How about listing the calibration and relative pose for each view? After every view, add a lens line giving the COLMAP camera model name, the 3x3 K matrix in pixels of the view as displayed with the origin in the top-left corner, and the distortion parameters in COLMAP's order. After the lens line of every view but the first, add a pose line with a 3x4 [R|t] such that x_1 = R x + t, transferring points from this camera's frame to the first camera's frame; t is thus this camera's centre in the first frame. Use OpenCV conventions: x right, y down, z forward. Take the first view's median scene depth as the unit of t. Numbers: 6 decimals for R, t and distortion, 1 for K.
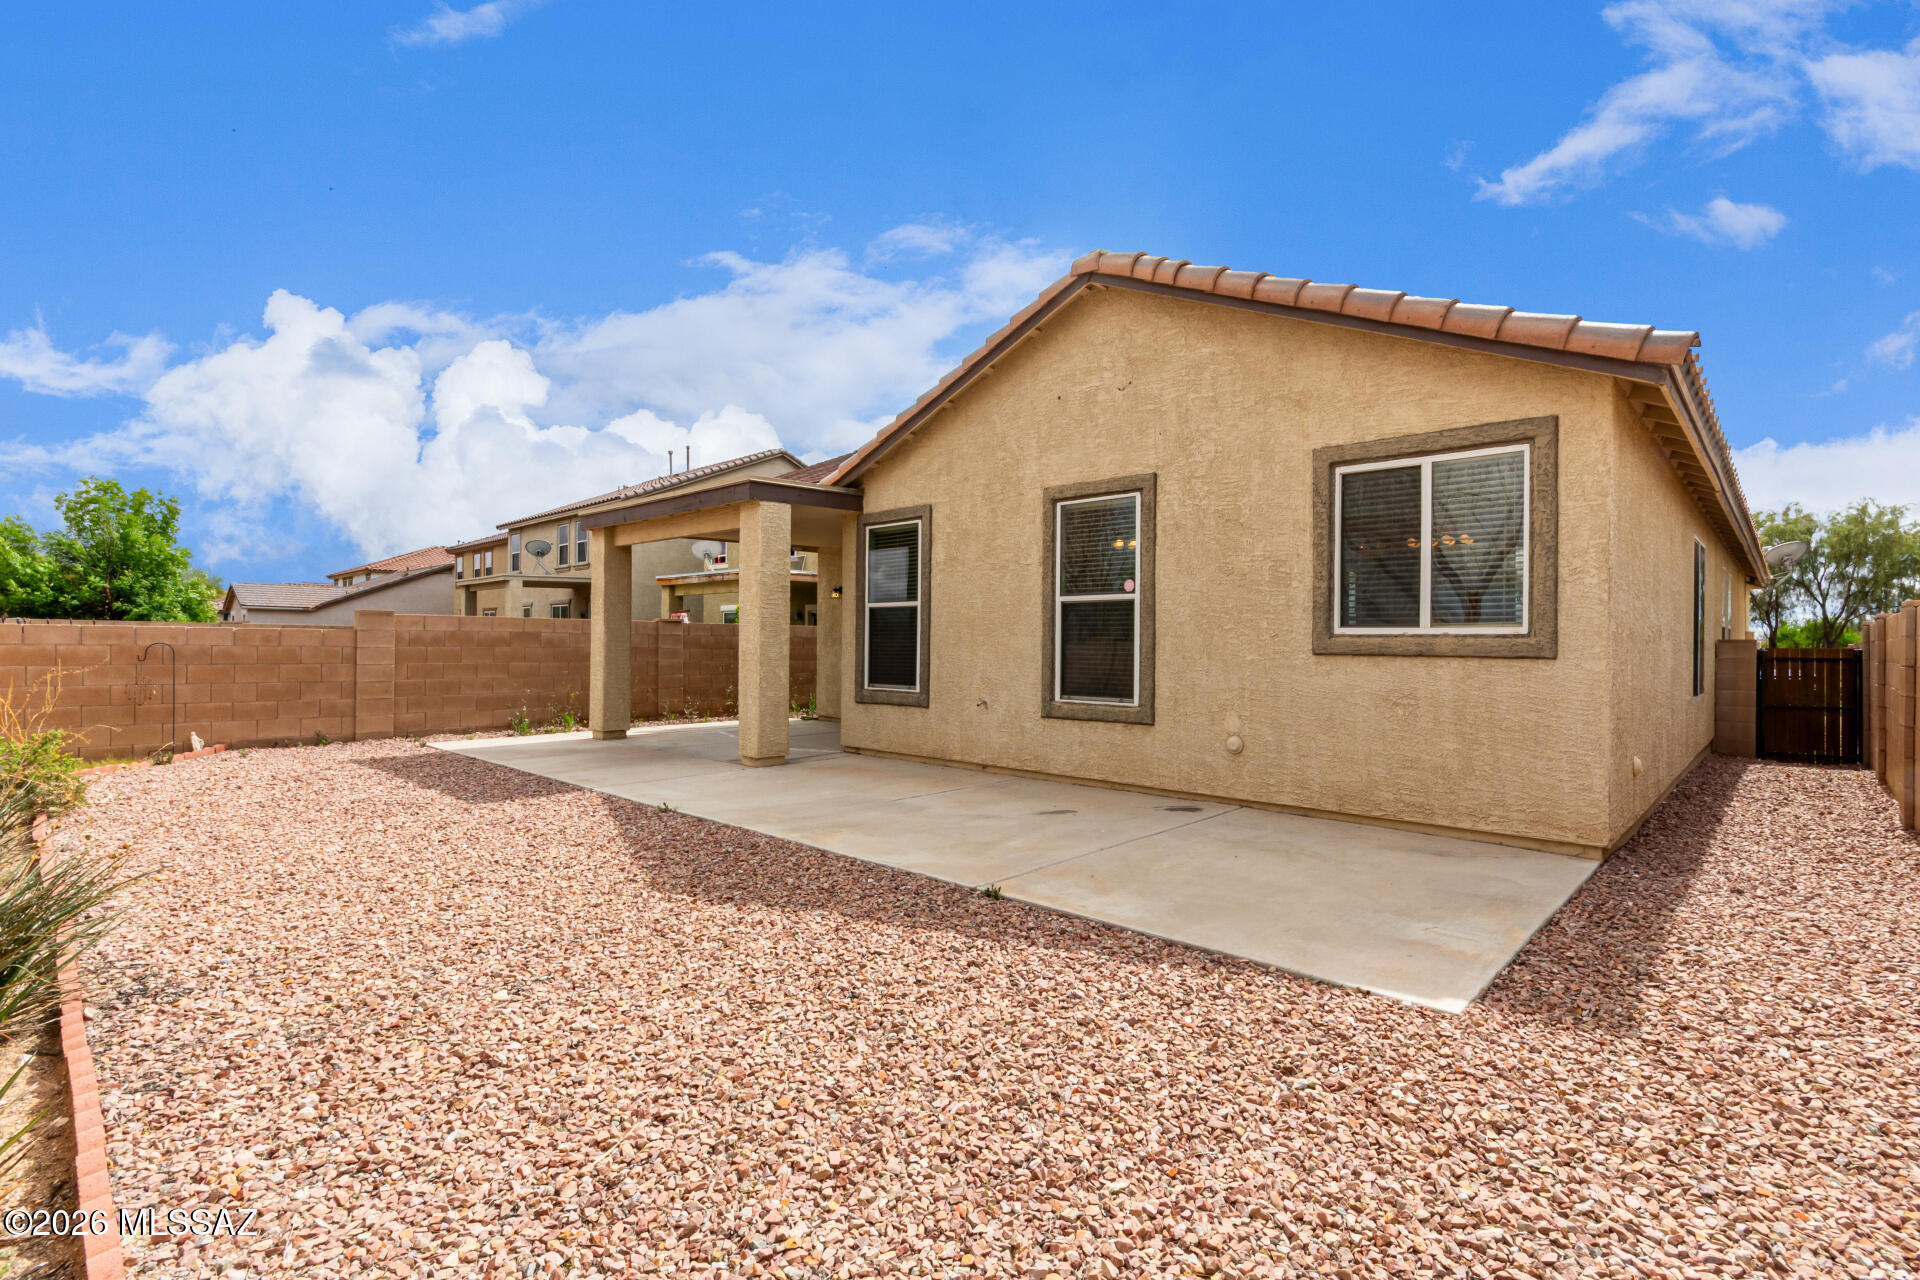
lens RADIAL K [[876.9, 0, 970.8], [0, 876.9, 648.6], [0, 0, 1]] dist [0.002097, 0.000468]
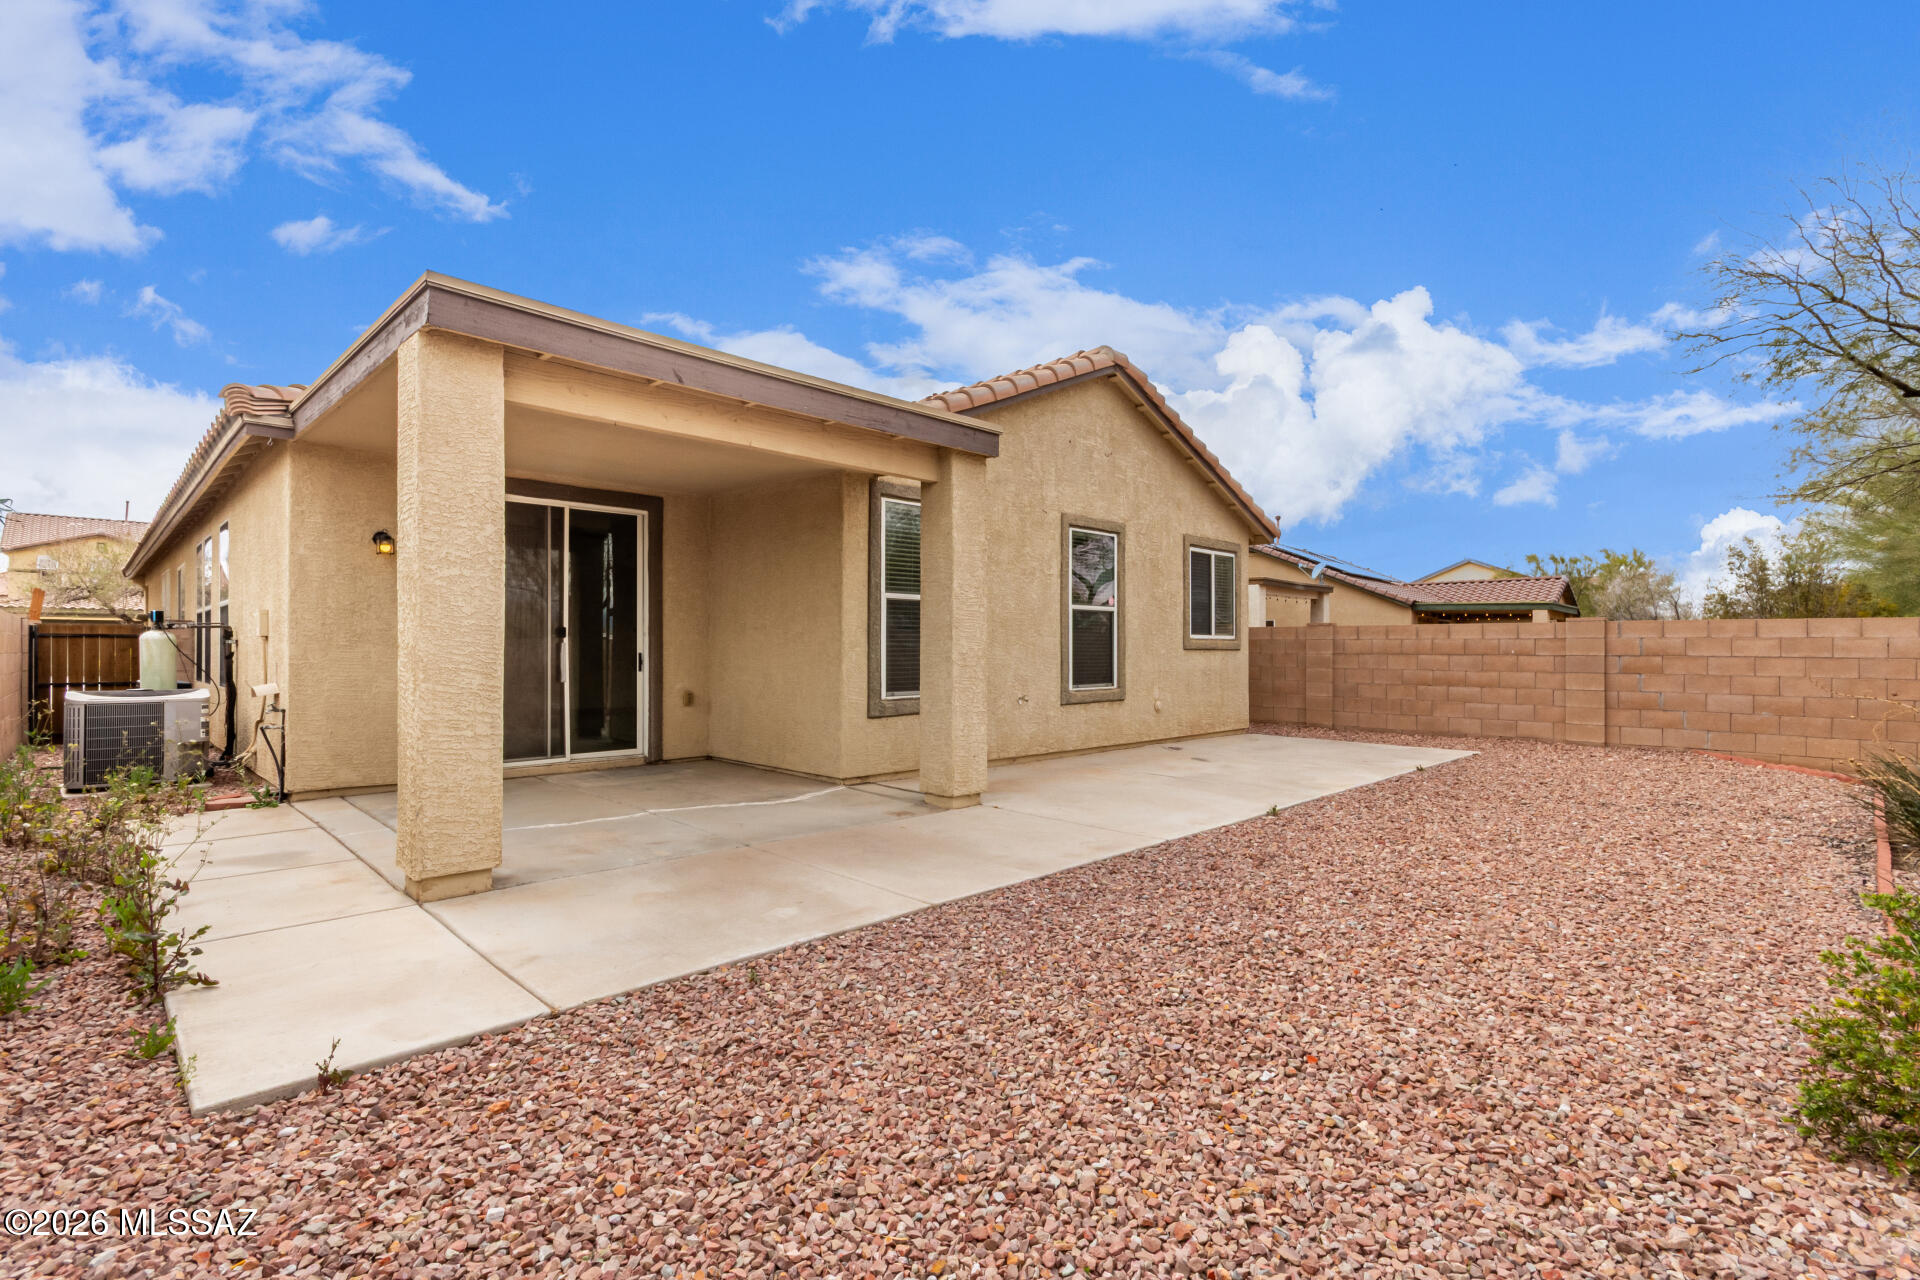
lens RADIAL K [[901.7, 0, 960.0], [0, 901.7, 640.0], [0, 0, 1]] dist [-0.000311, -0.000215]
pose [[0.045945, -0.008096, 0.998911, -1.215282], [-0.009871, 0.999915, 0.008558, -0.020410], [-0.998895, -0.010253, 0.045861, 1.145065]]
